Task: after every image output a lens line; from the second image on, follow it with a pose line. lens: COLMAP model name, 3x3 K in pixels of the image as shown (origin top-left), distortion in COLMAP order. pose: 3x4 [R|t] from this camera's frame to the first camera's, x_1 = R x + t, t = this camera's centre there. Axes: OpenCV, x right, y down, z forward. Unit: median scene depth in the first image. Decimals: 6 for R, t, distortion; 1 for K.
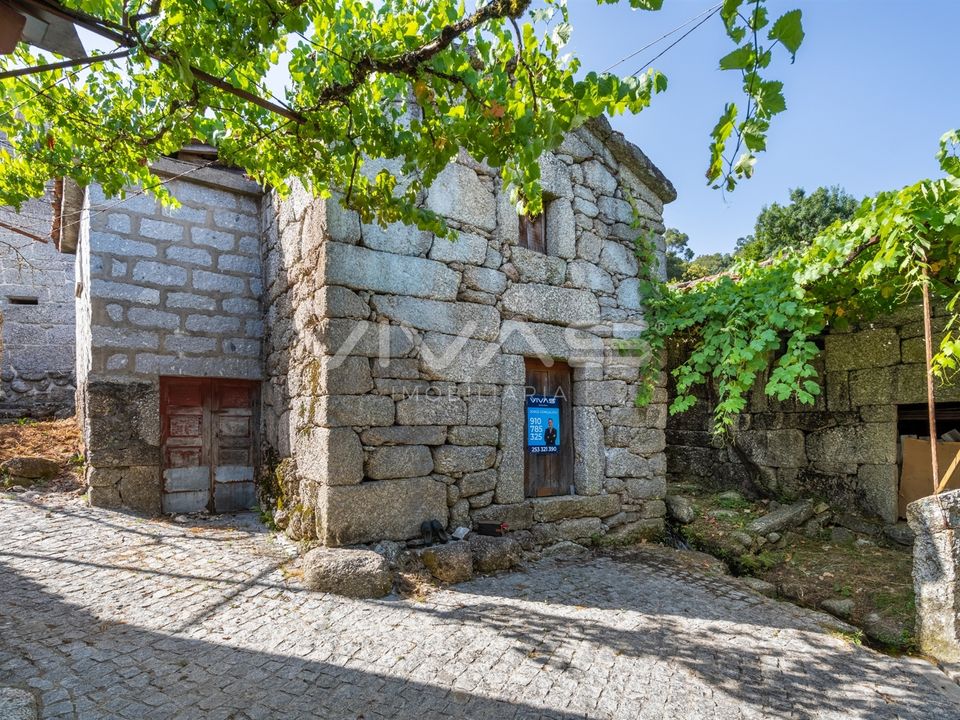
lens RADIAL K [[655.1, 0, 509.1], [0, 655.1, 400.6], [0, 0, 1]] dist [-0.008986, 0.002232]
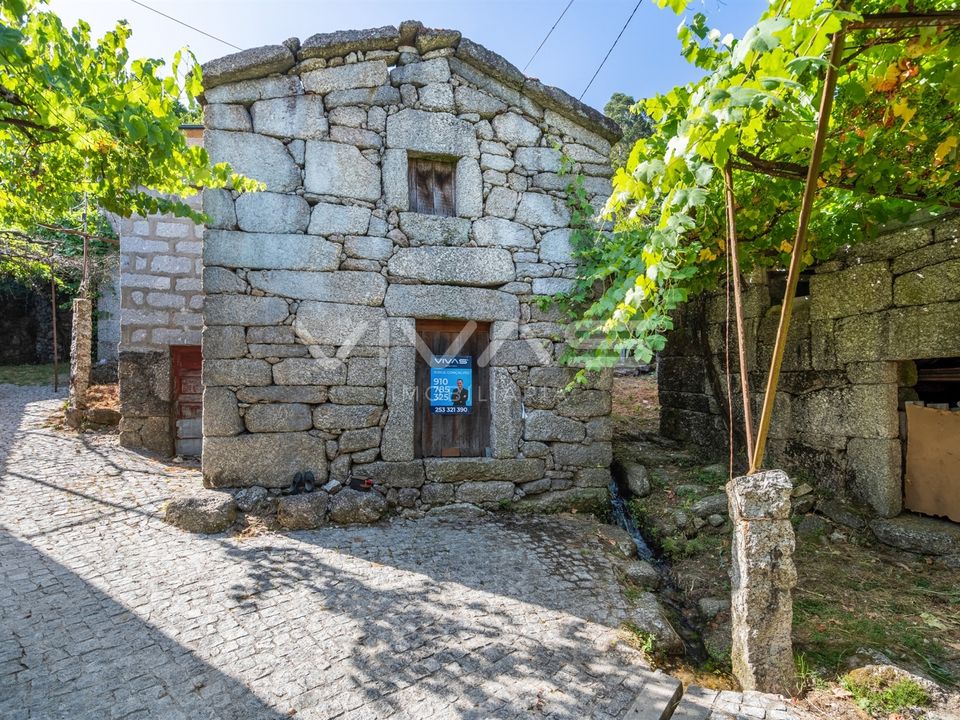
lens RADIAL K [[655.1, 0, 476.2], [0, 655.1, 359.4], [0, 0, 1]] dist [-0.008986, 0.002232]
pose [[0.902751, -0.013249, -0.429959, 0.536727], [0.012022, 0.999912, -0.005570, 0.003070], [0.429995, -0.000141, 0.902831, 0.113828]]
